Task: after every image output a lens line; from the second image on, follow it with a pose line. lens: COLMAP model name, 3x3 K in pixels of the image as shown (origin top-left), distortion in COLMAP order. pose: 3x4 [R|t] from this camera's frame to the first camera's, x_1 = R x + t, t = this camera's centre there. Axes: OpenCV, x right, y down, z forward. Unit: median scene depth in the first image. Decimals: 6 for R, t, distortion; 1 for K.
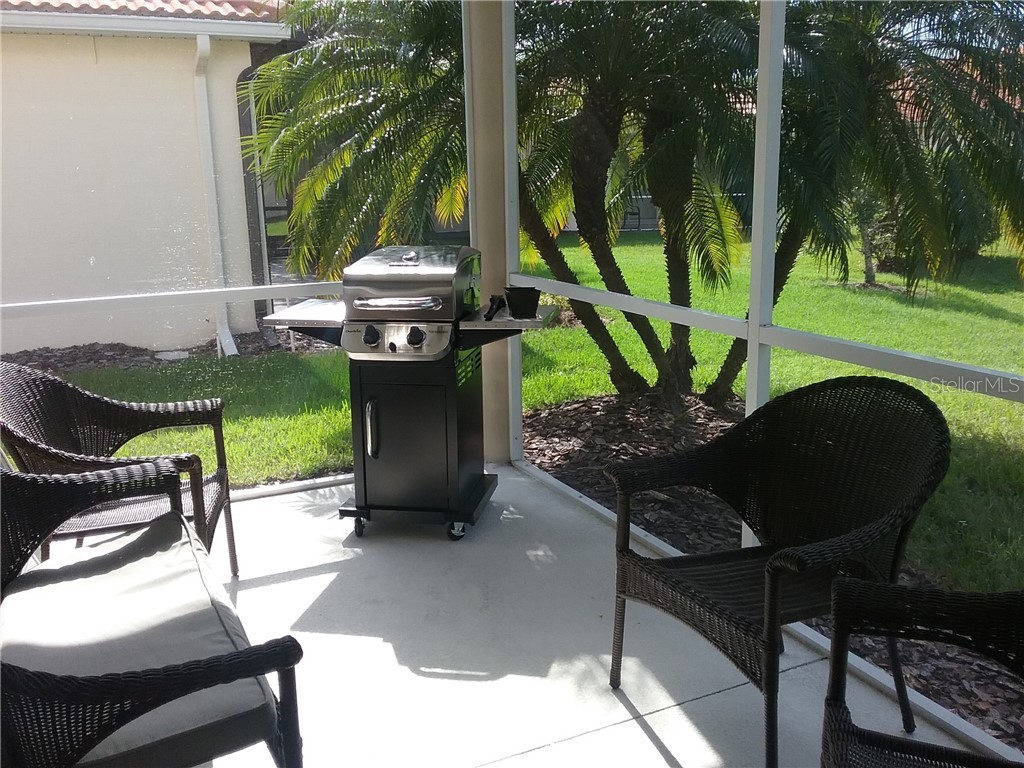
lens RADIAL K [[944.4, 0, 516.0], [0, 944.4, 366.3], [0, 0, 1]] dist [0.071276, -0.151363]
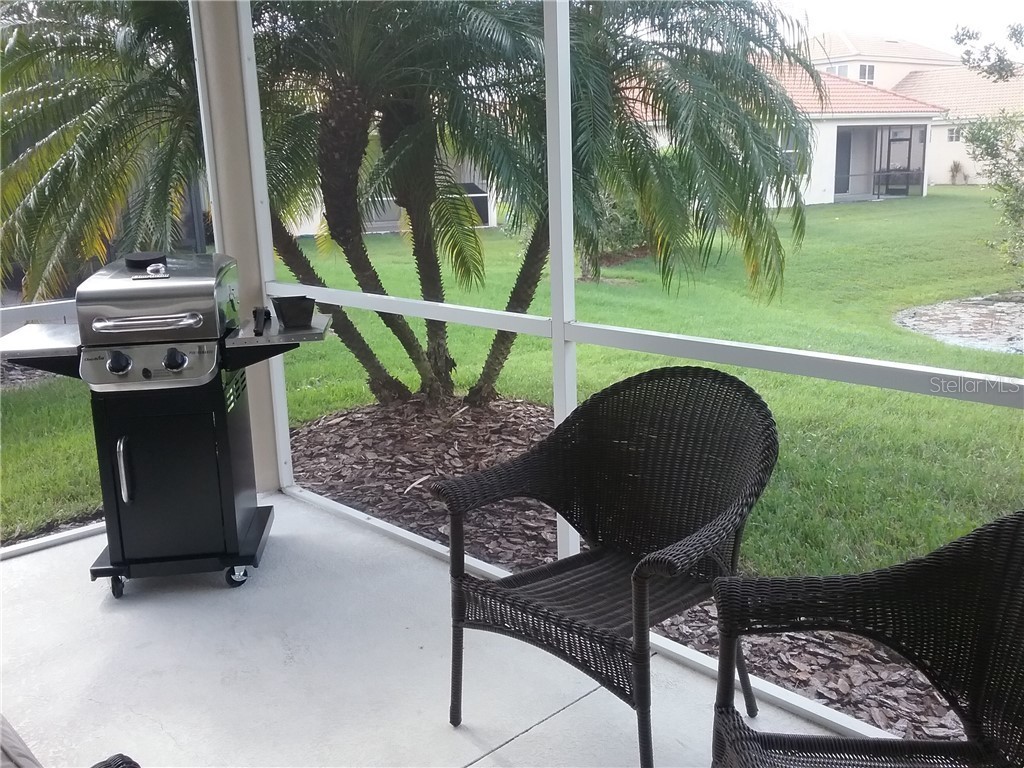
lens RADIAL K [[944.4, 0, 516.0], [0, 944.4, 366.3], [0, 0, 1]] dist [0.071276, -0.151363]
pose [[0.951682, -0.075855, 0.297569, -0.064805], [0.077086, 0.996995, 0.007614, -0.007629], [-0.297252, 0.015692, 0.954670, 0.072917]]
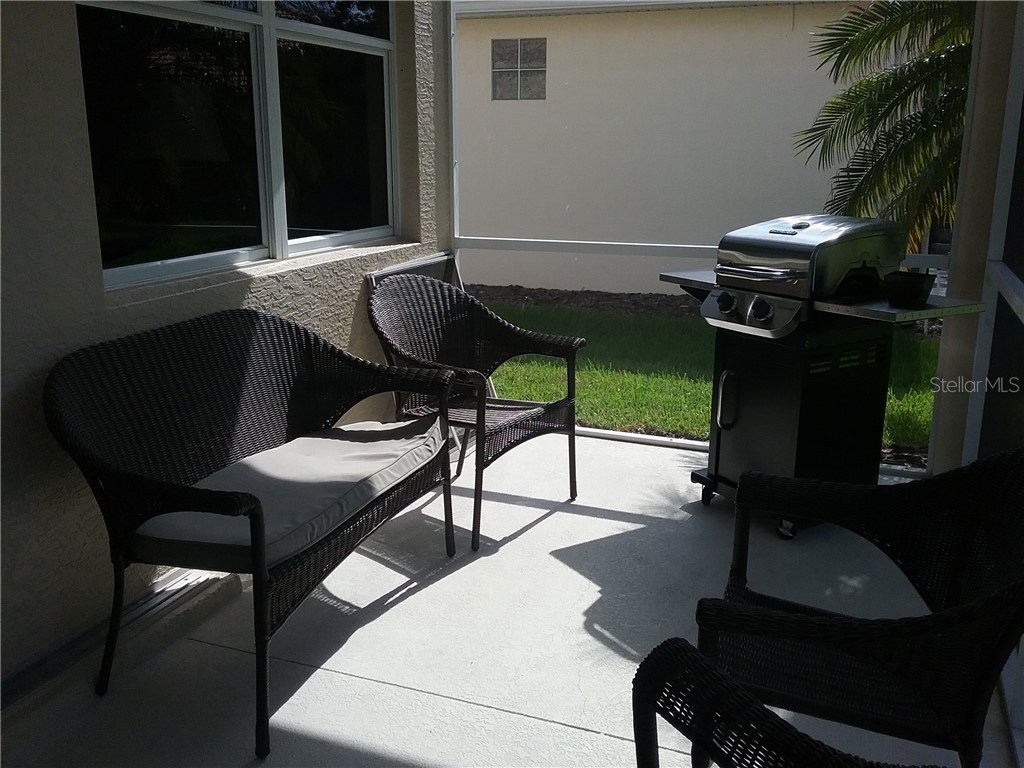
lens RADIAL K [[944.4, 0, 516.0], [0, 944.4, 366.3], [0, 0, 1]] dist [0.071276, -0.151363]
pose [[0.681447, 0.190793, -0.706561, 0.376471], [-0.169739, 0.980299, 0.101004, -0.028505], [0.711912, 0.051102, 0.700407, 0.165503]]
